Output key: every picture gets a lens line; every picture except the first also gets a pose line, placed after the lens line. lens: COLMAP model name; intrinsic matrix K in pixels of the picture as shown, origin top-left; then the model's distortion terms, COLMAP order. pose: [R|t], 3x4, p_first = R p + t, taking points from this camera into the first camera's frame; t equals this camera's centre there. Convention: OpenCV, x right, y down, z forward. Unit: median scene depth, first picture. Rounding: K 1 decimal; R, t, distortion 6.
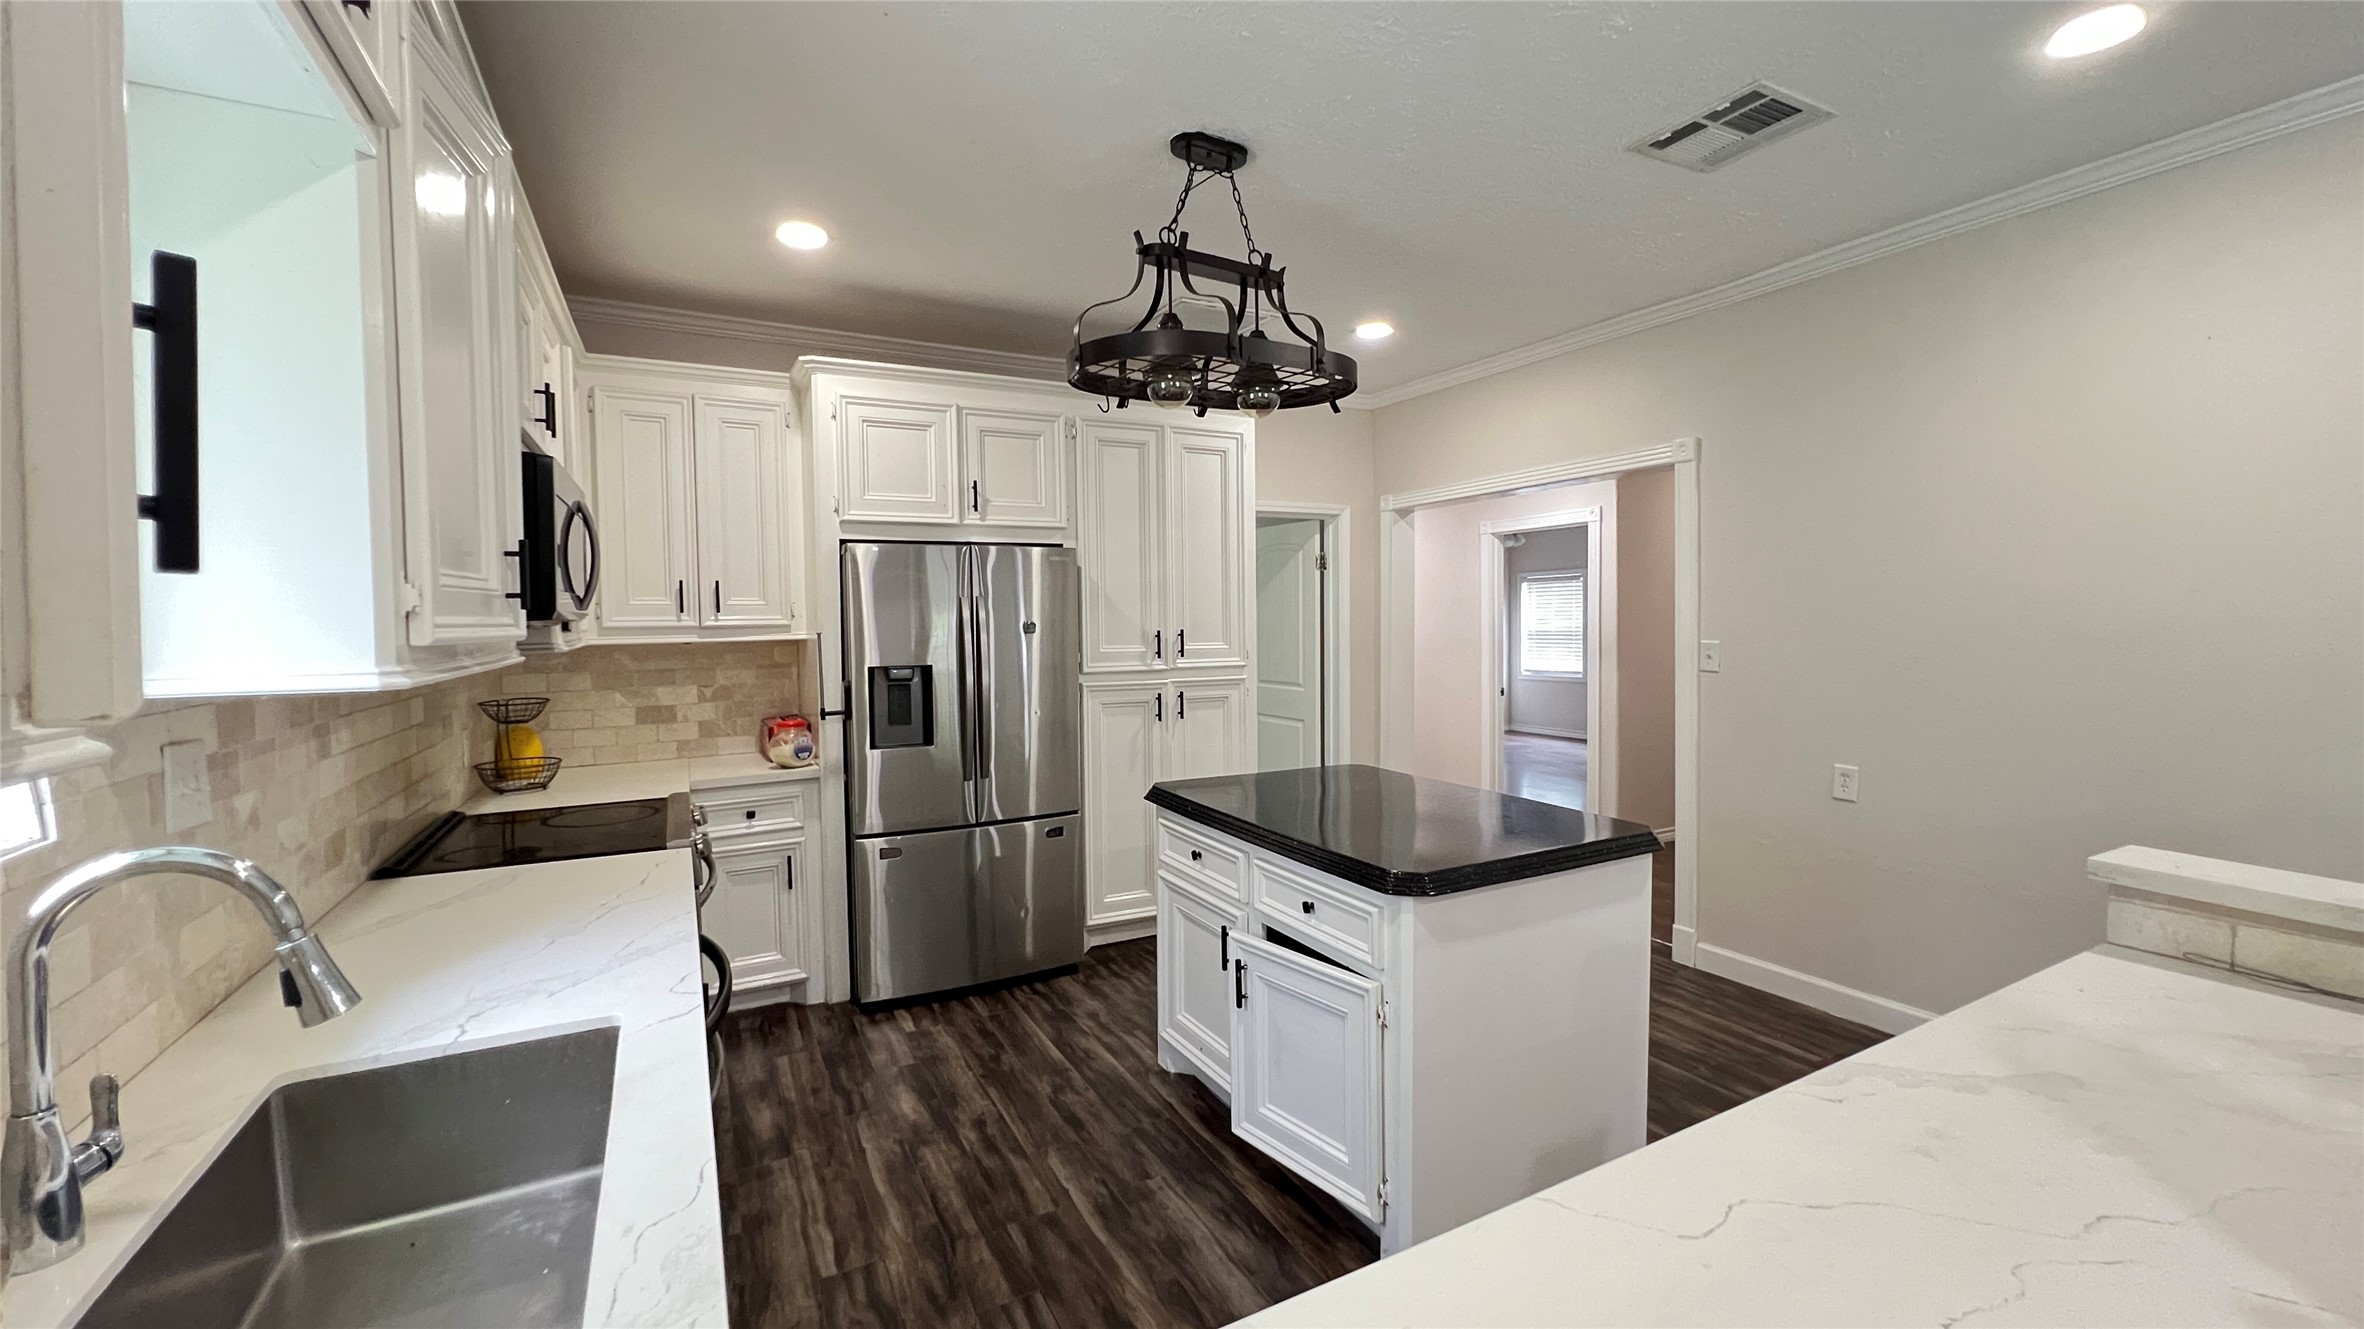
lens RADIAL K [[952.0, 0, 1170.2], [0, 952.0, 657.4], [0, 0, 1]] dist [0.000029, 0.000548]
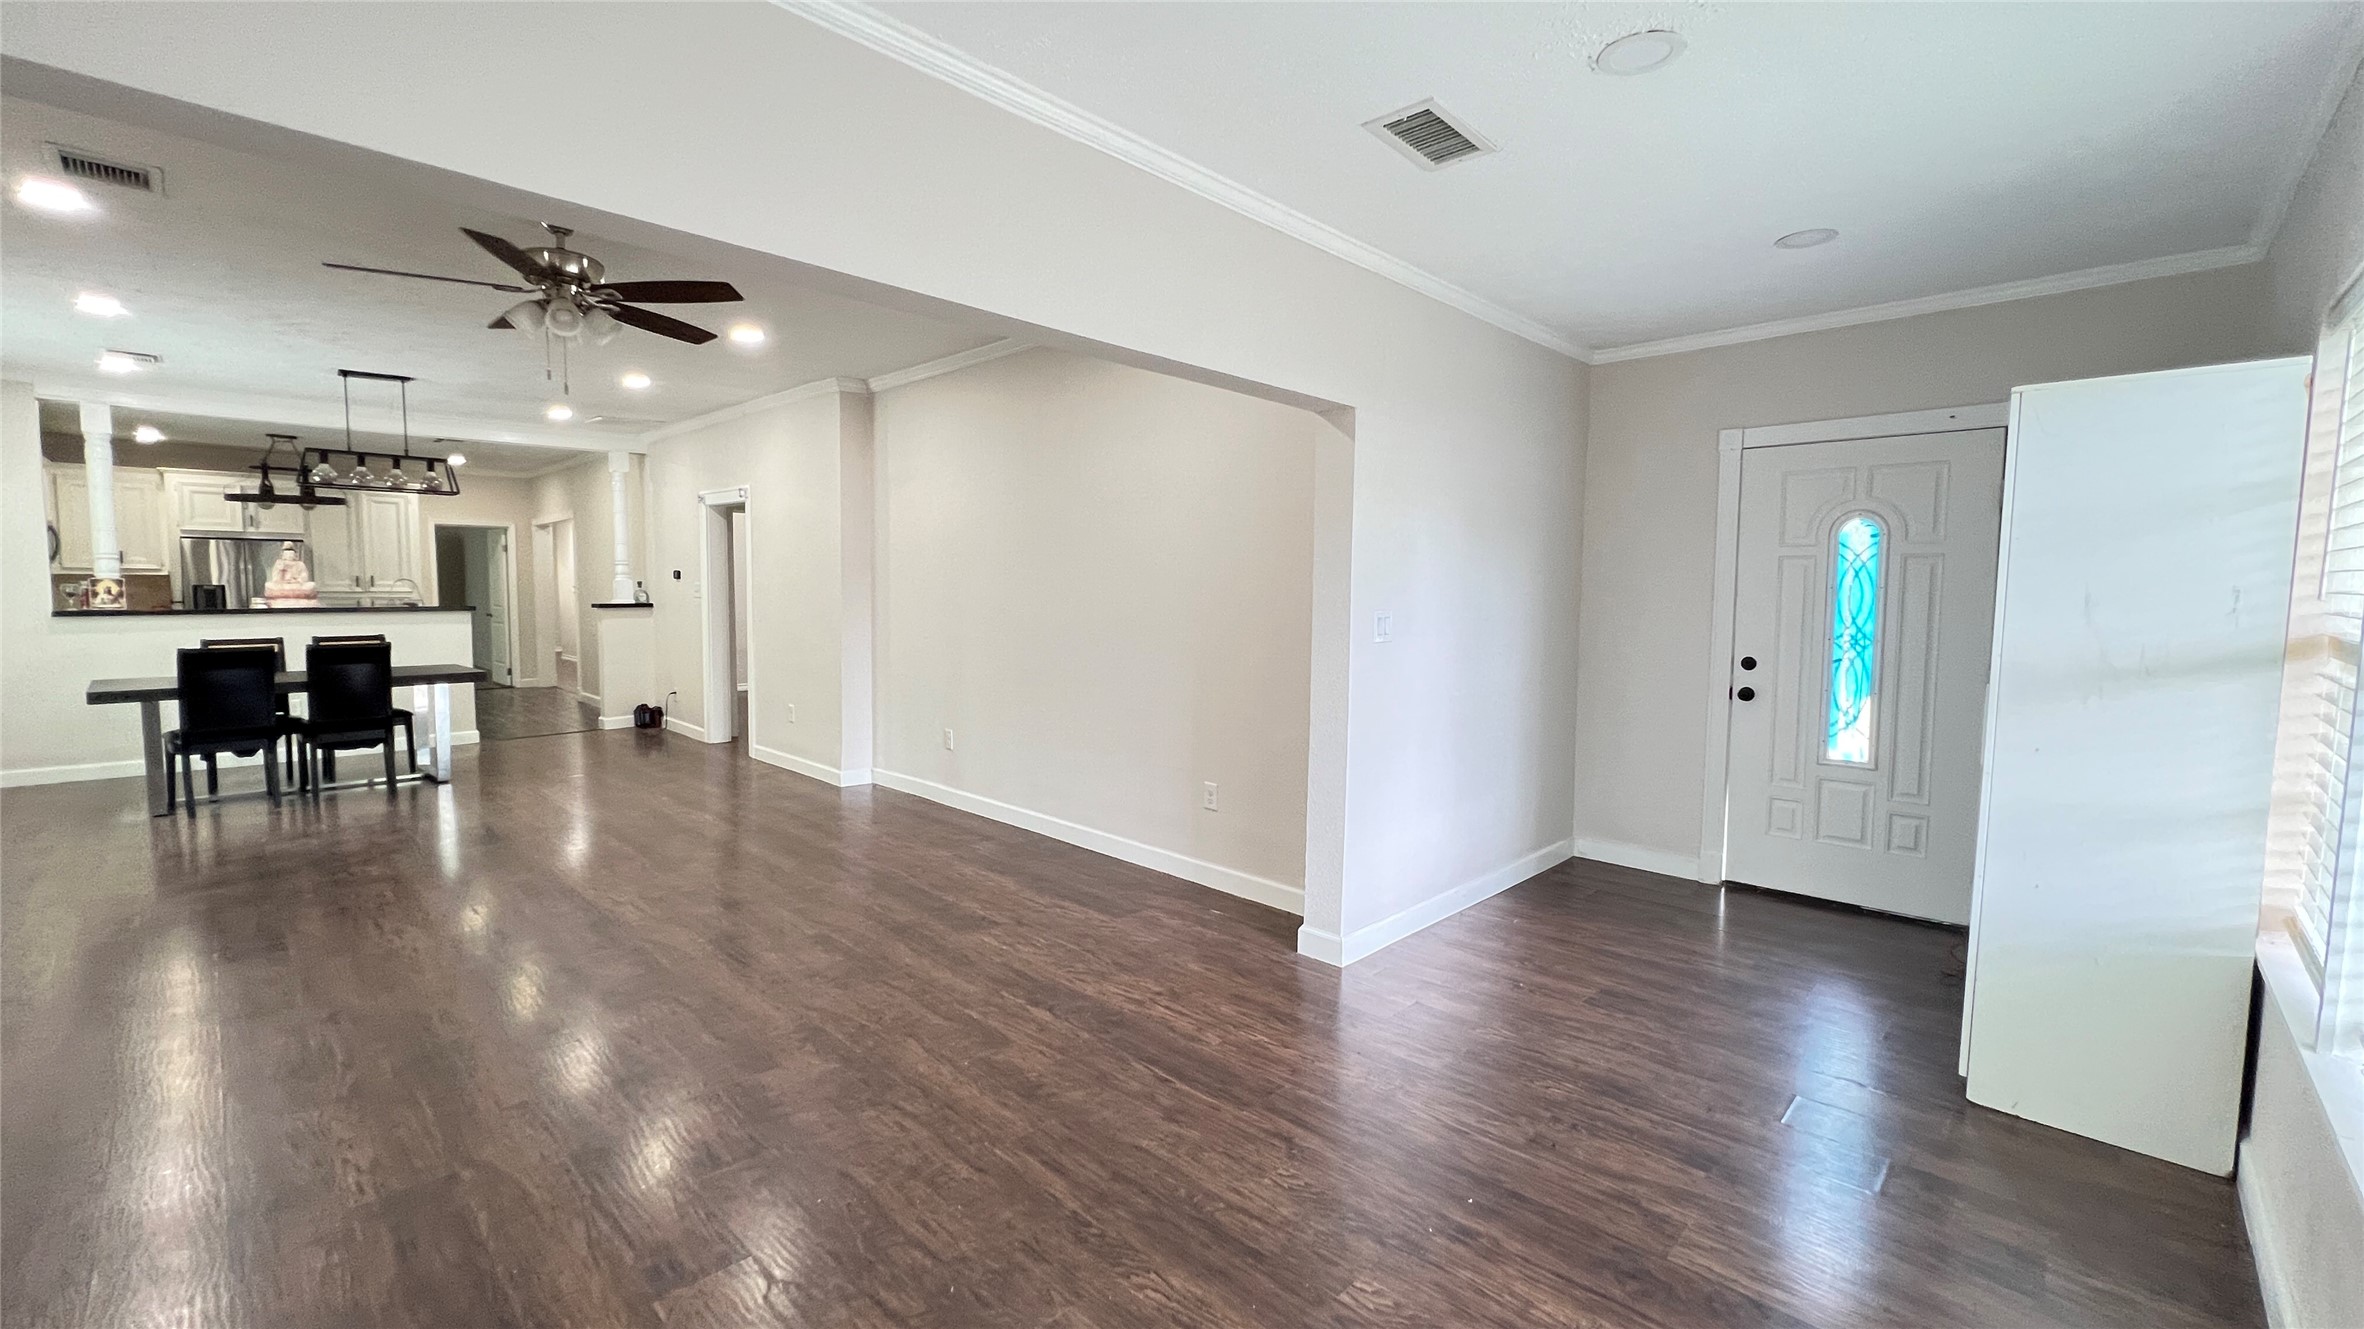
lens RADIAL K [[952.0, 0, 1170.2], [0, 952.0, 657.4], [0, 0, 1]] dist [0.000029, 0.000548]
pose [[0.952637, -0.000919, 0.304109, 1.355776], [-0.008972, 0.999475, 0.031126, 0.095976], [-0.303978, -0.032380, 0.952129, -2.184540]]
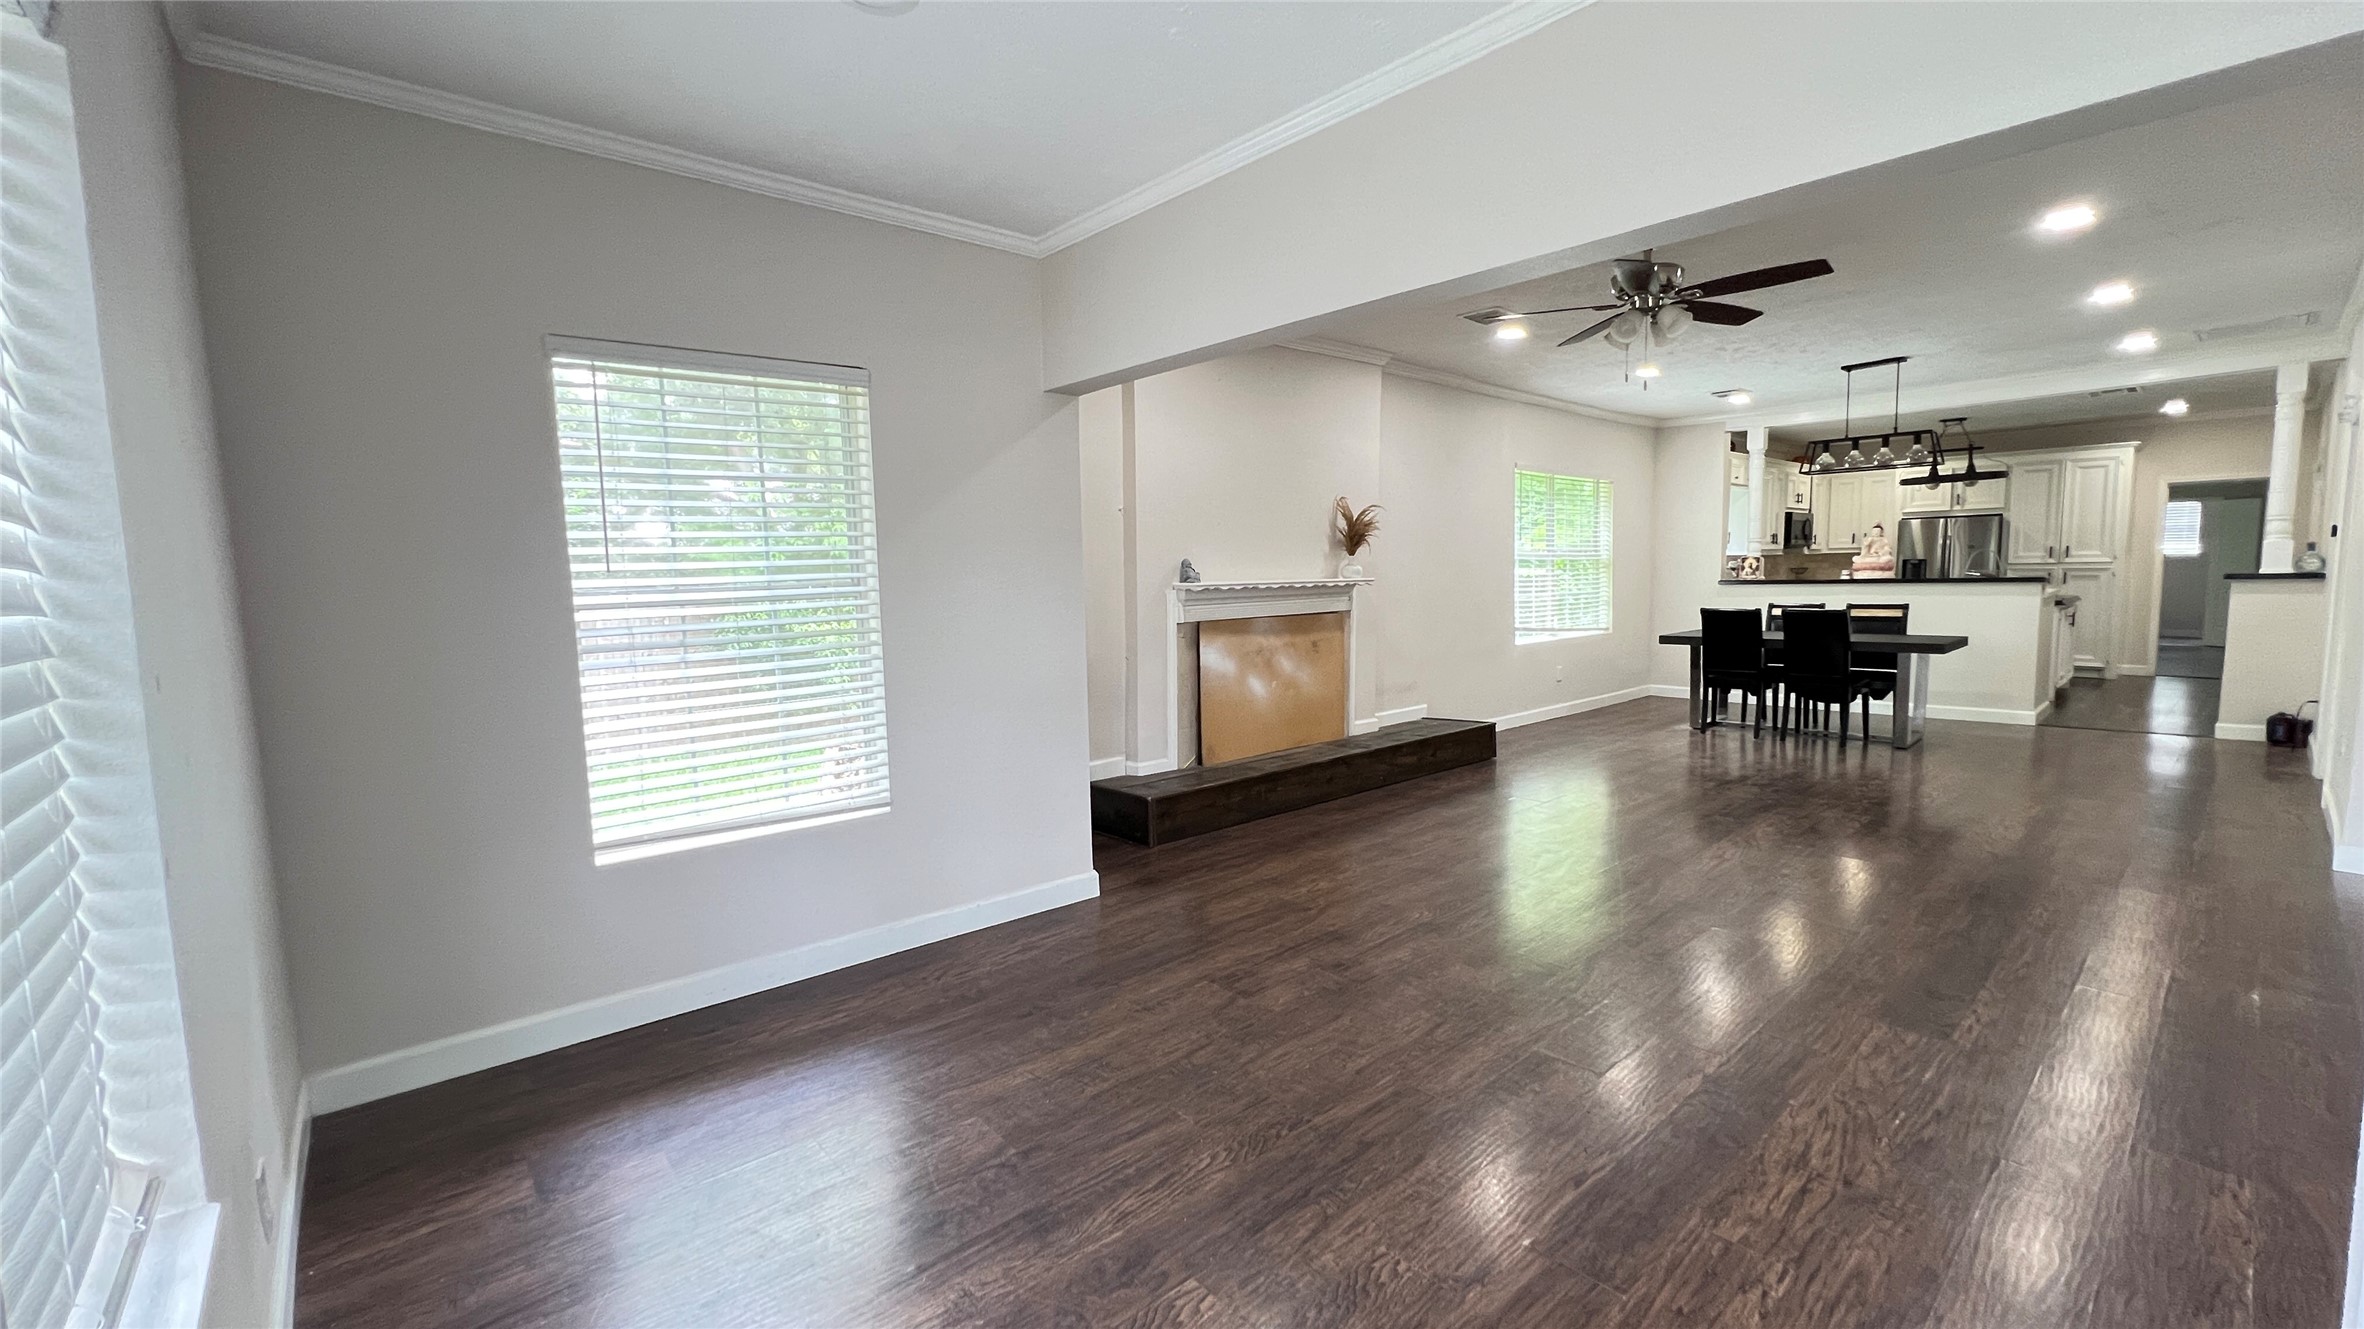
lens RADIAL K [[956.3, 0, 1178.6], [0, 956.3, 660.7], [0, 0, 1]] dist [0.000680, 0.000407]
pose [[0.232938, 0.099243, -0.967414, 2.012022], [-0.023318, 0.995063, 0.096465, 0.084580], [0.972212, 0.000088, 0.234102, -1.877669]]
